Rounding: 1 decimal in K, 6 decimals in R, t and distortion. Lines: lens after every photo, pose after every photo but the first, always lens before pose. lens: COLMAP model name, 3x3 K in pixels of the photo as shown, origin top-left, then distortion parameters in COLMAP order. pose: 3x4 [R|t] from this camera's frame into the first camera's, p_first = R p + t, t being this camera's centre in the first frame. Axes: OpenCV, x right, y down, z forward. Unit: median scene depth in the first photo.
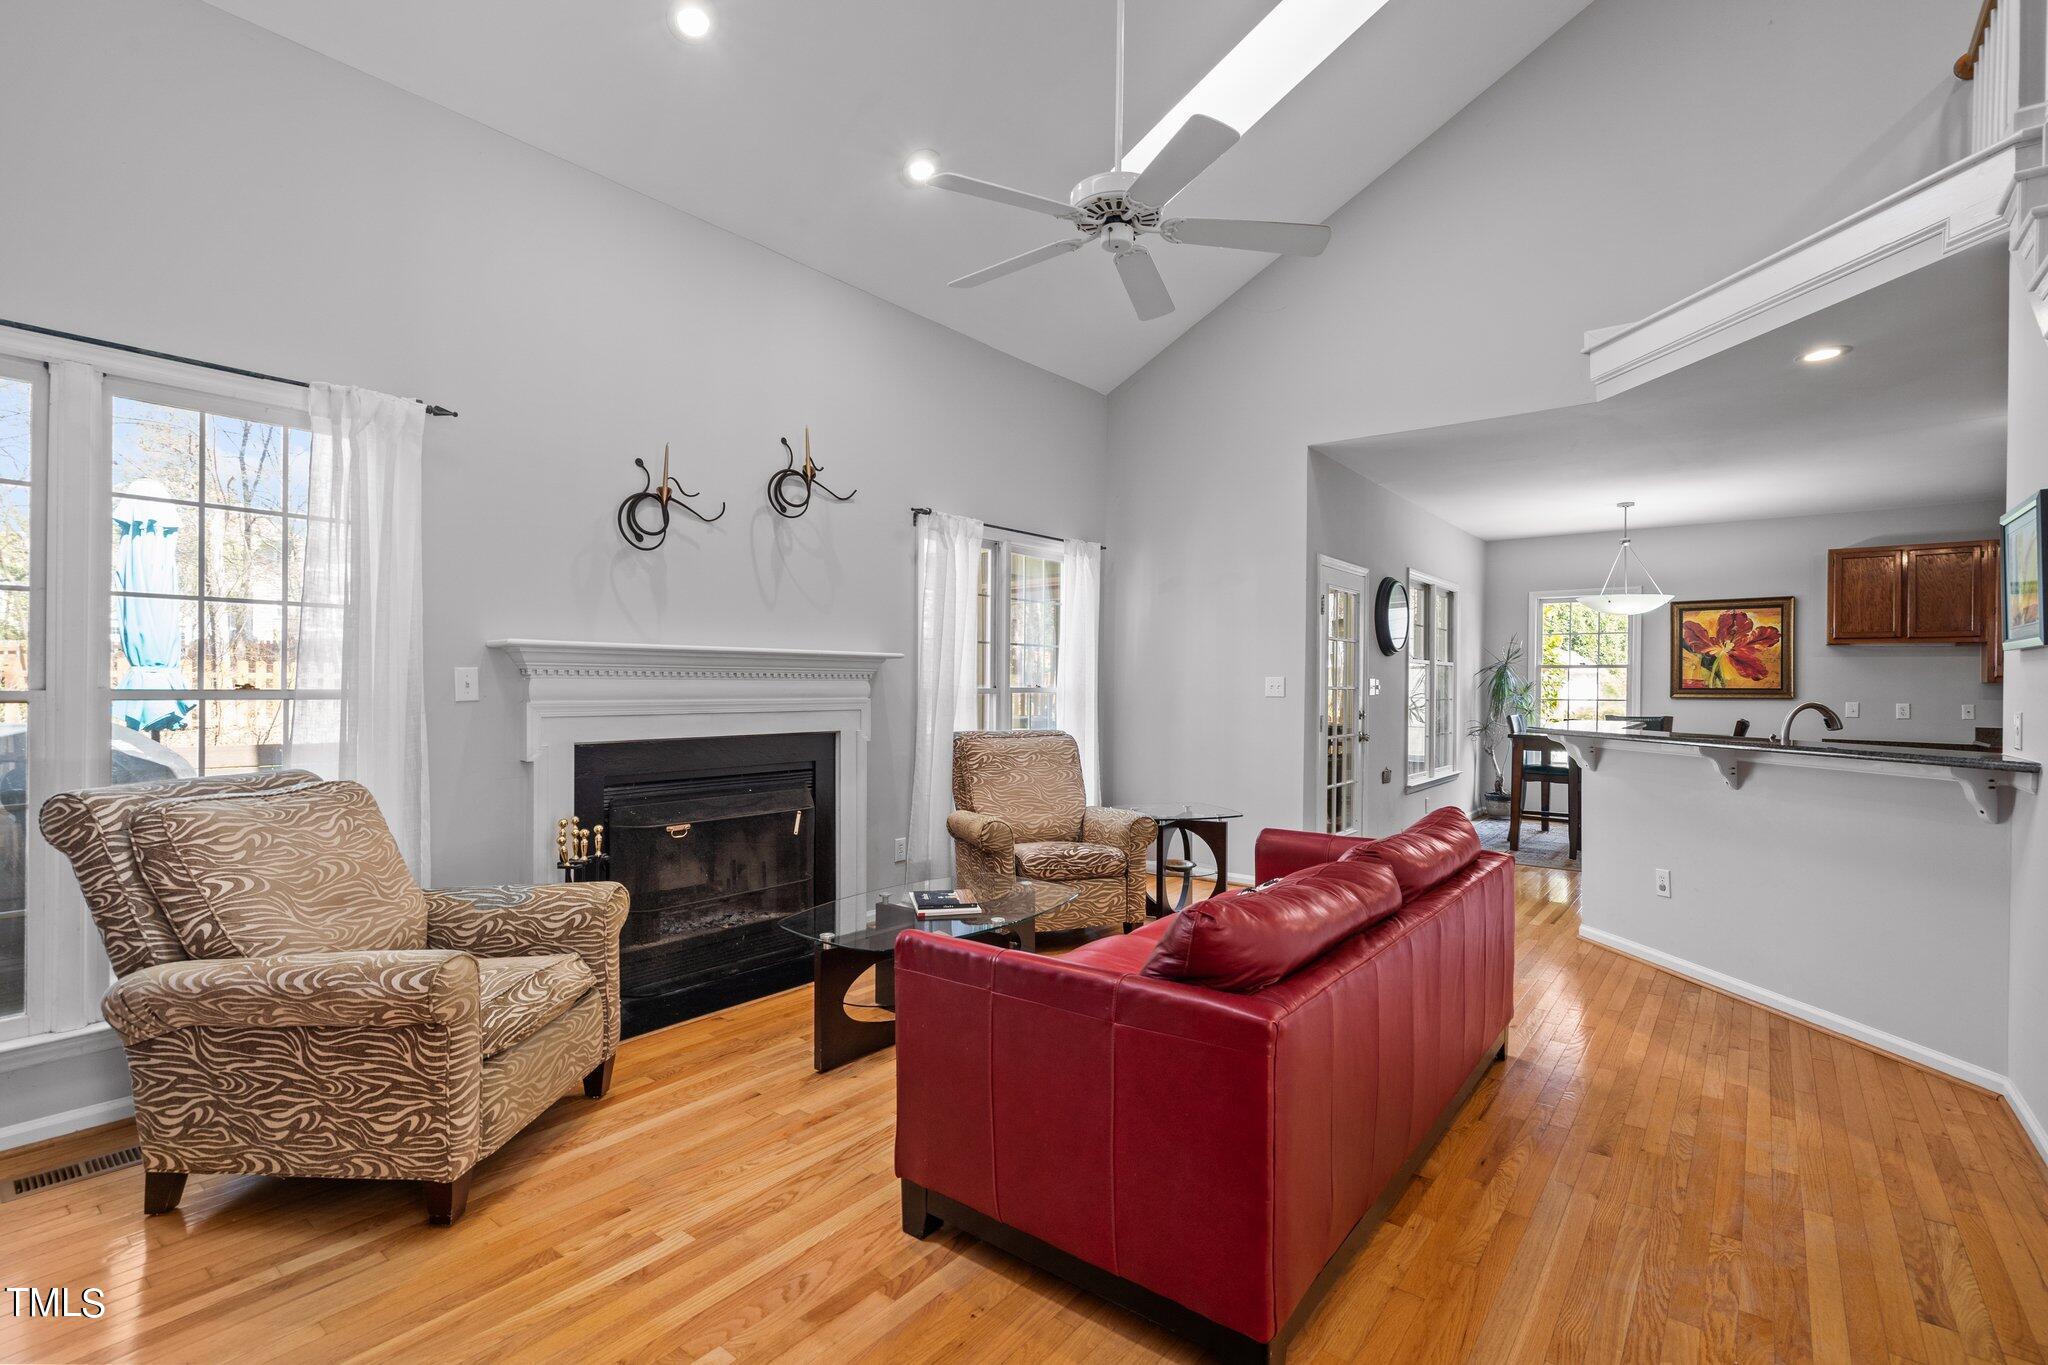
lens RADIAL K [[931.7, 0, 1025.7], [0, 931.7, 695.5], [0, 0, 1]] dist [-0.006209, 0.003346]
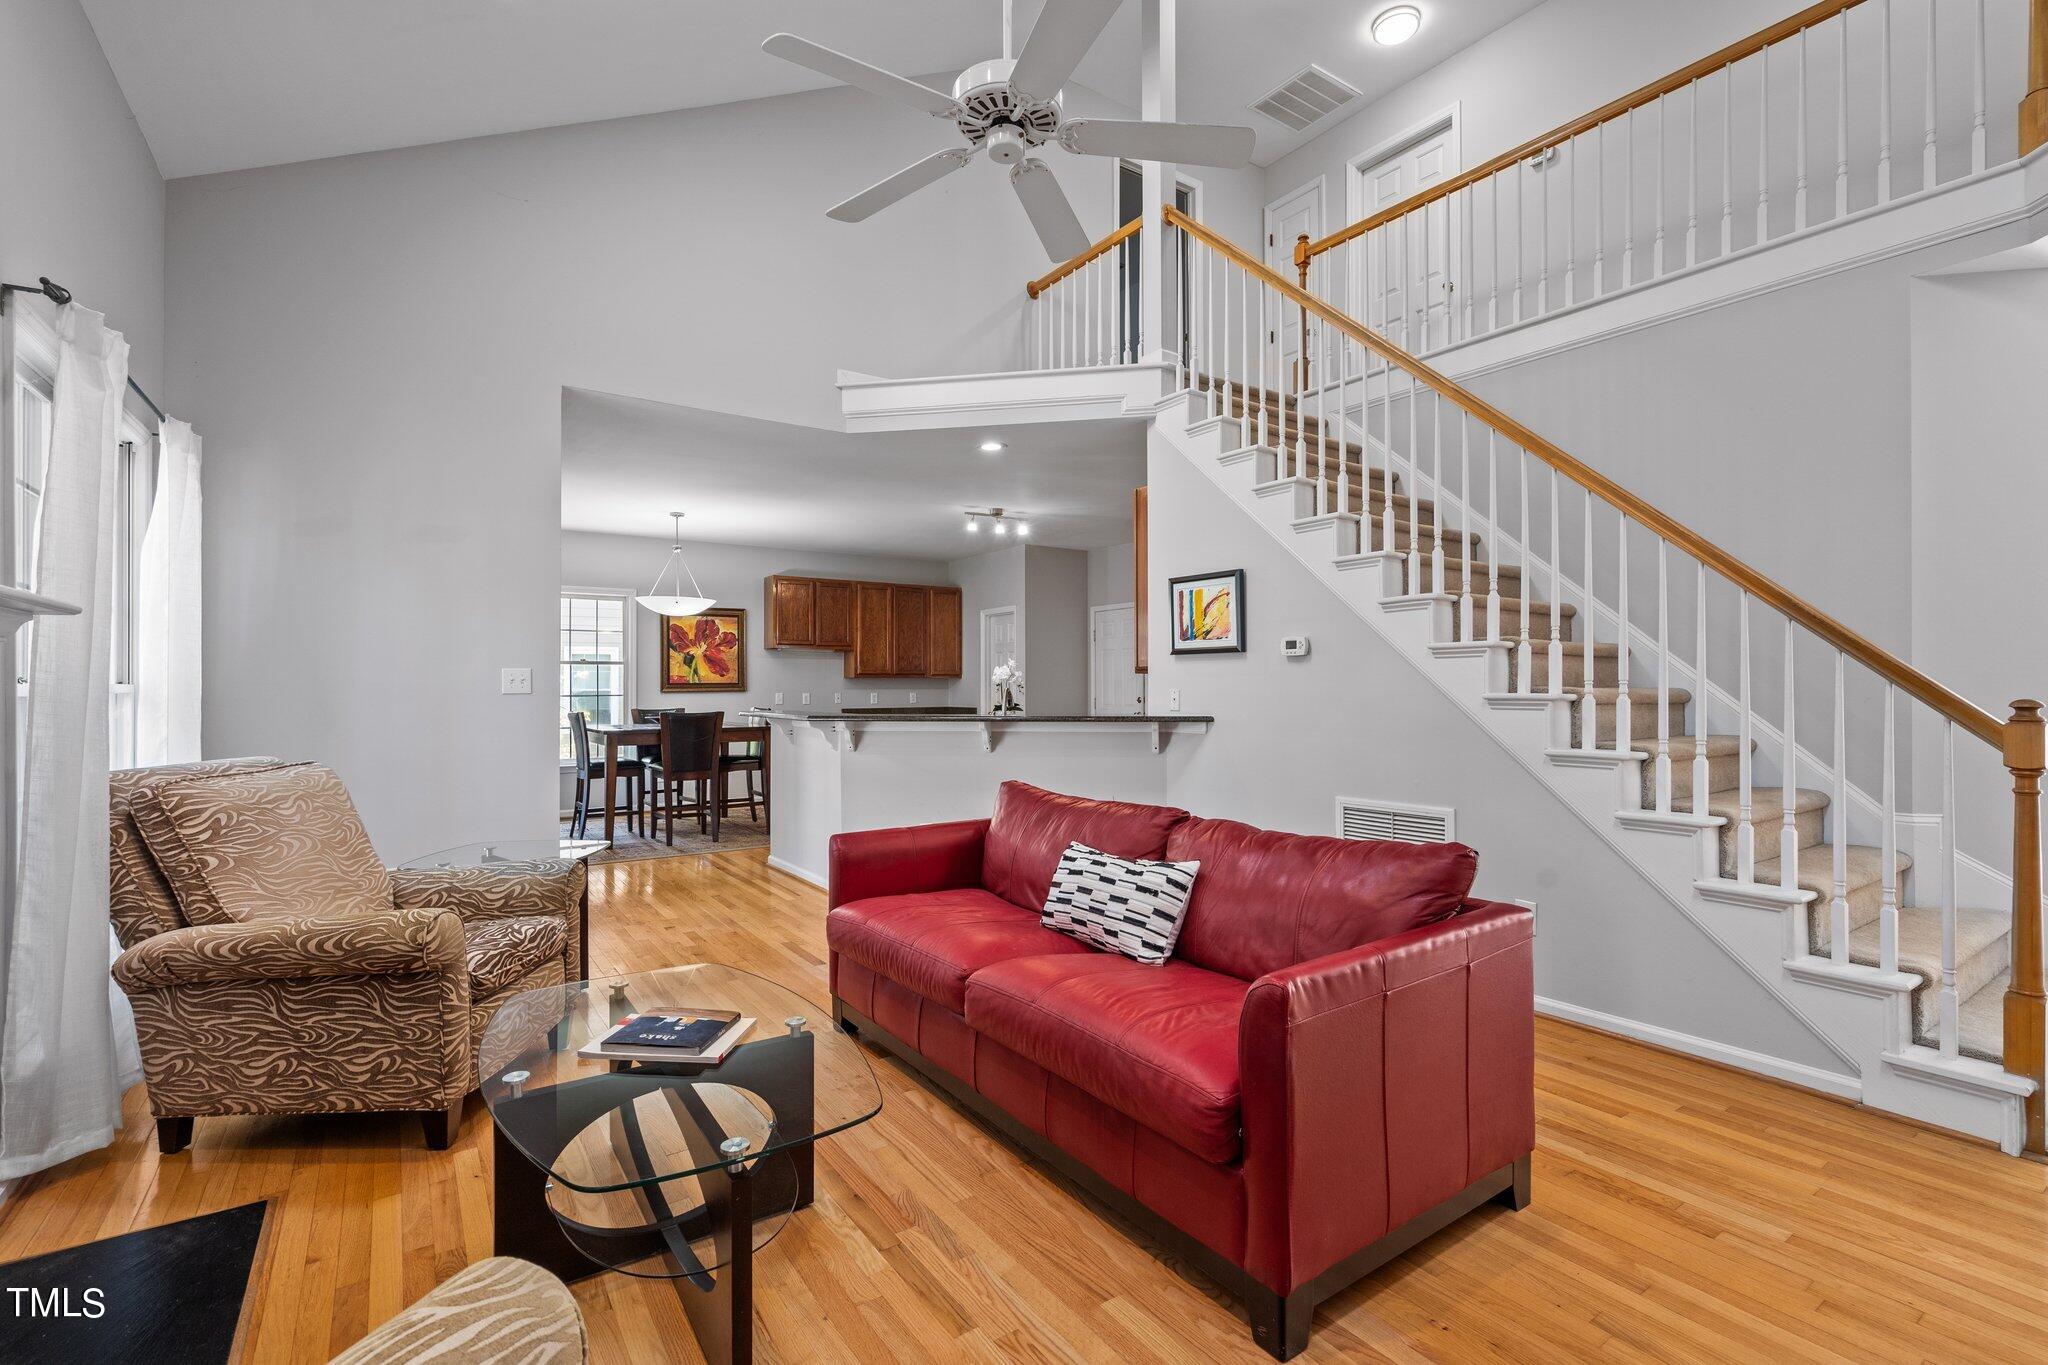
lens RADIAL K [[931.7, 0, 1038.4], [0, 931.7, 678.4], [0, 0, 1]] dist [-0.006209, 0.003346]
pose [[0.283307, 0.001534, 0.959028, -0.491733], [0.016680, 0.999840, -0.006527, 0.002075], [-0.958884, 0.017845, 0.283236, 0.508615]]
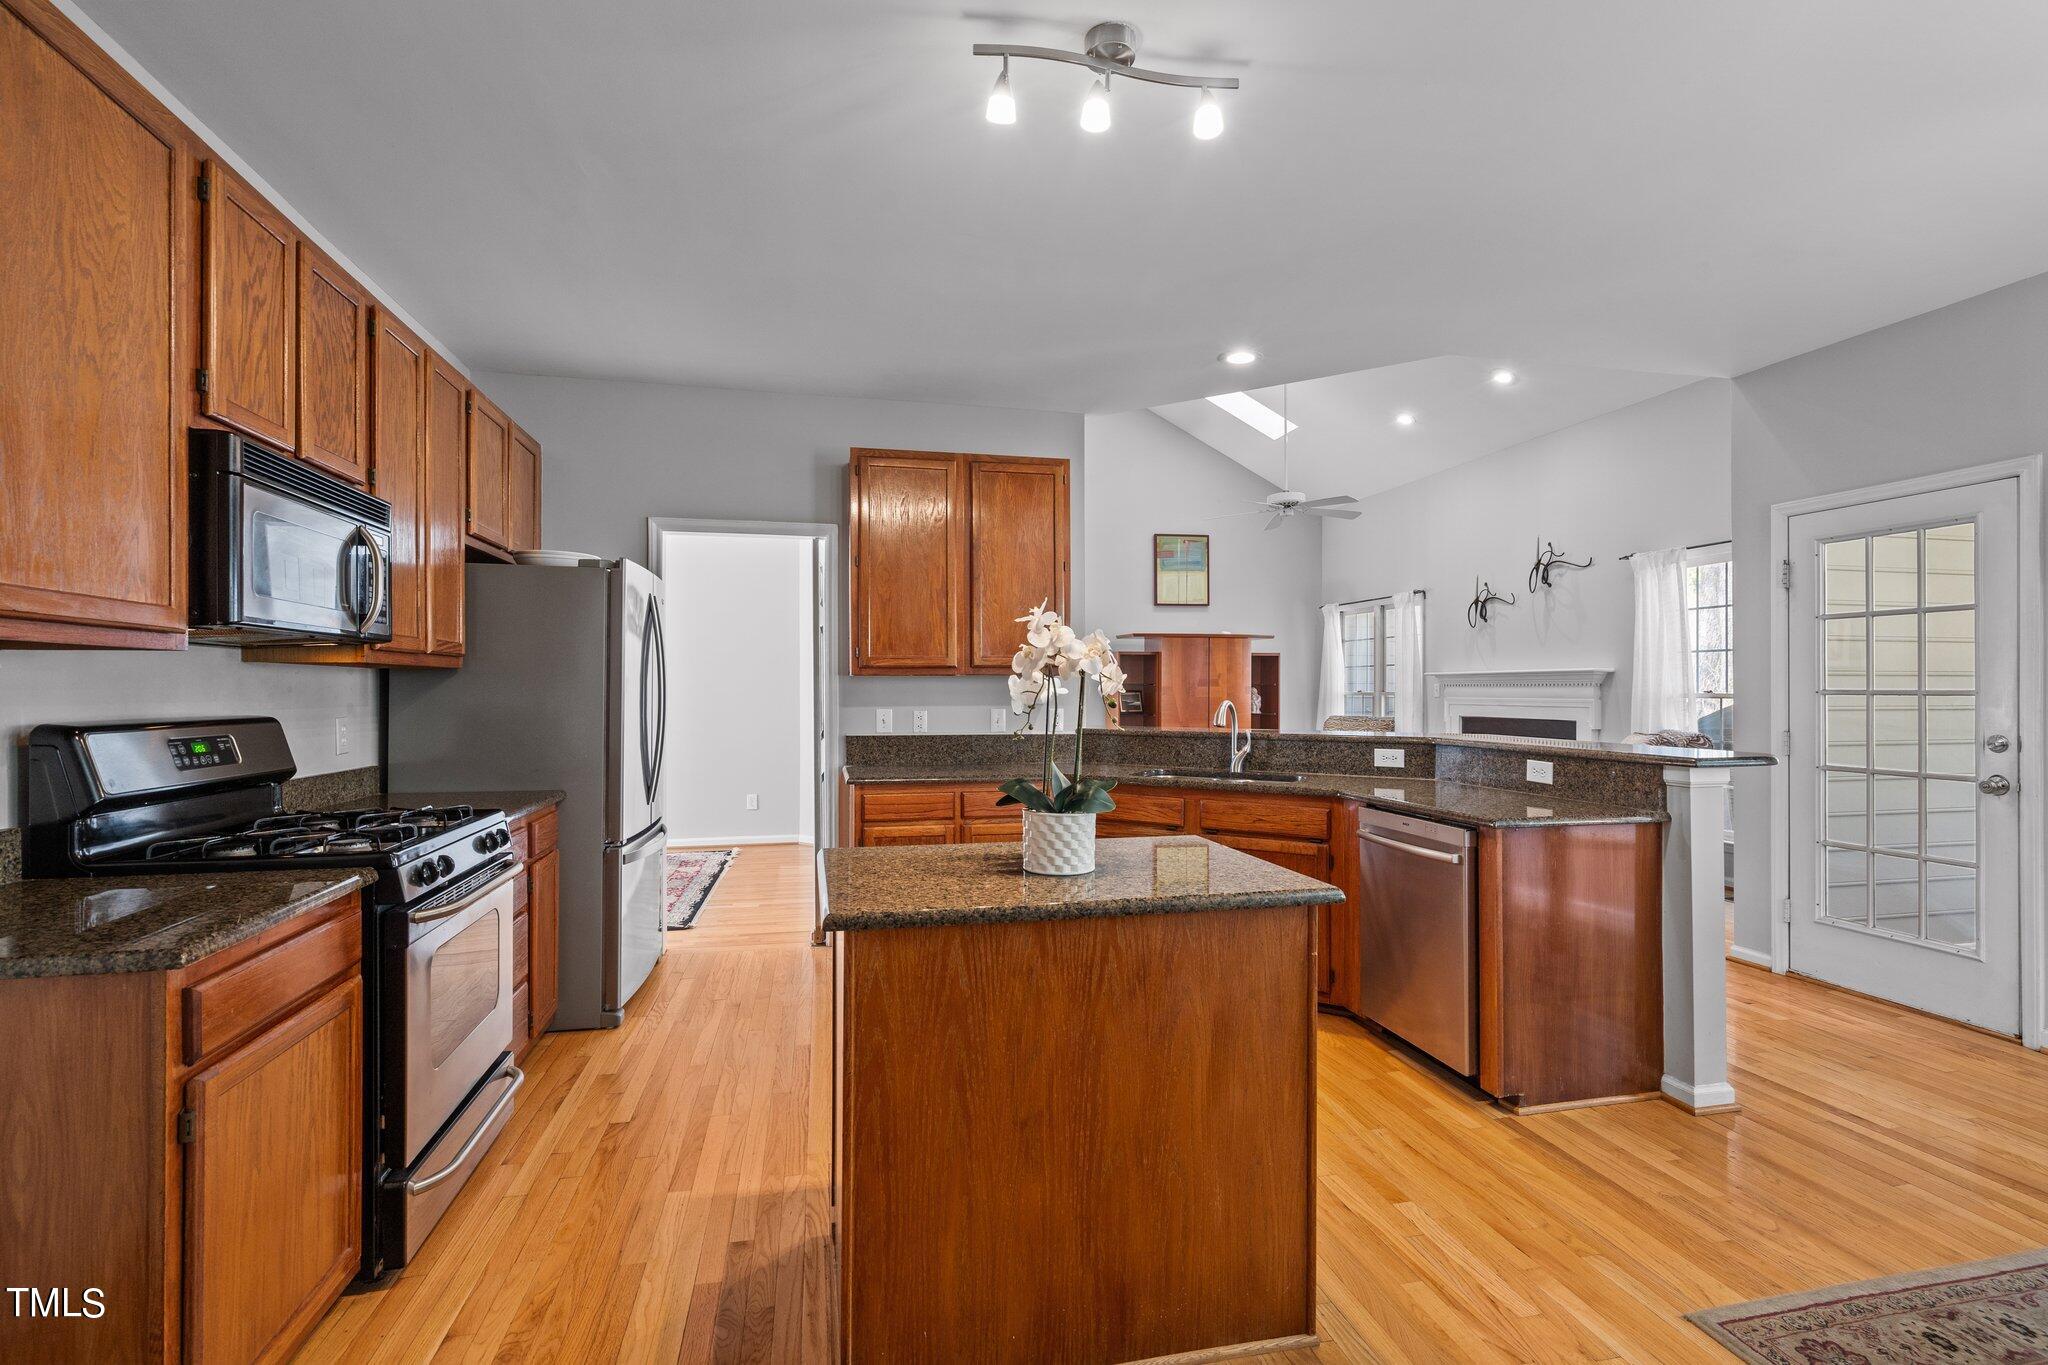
lens RADIAL K [[931.7, 0, 1026.1], [0, 931.7, 685.4], [0, 0, 1]] dist [-0.006209, 0.003346]
pose [[-0.627286, -0.008637, -0.778741, 1.732985], [-0.011951, 0.999928, -0.001463, -0.007286], [0.778697, 0.008390, -0.627344, 1.408231]]
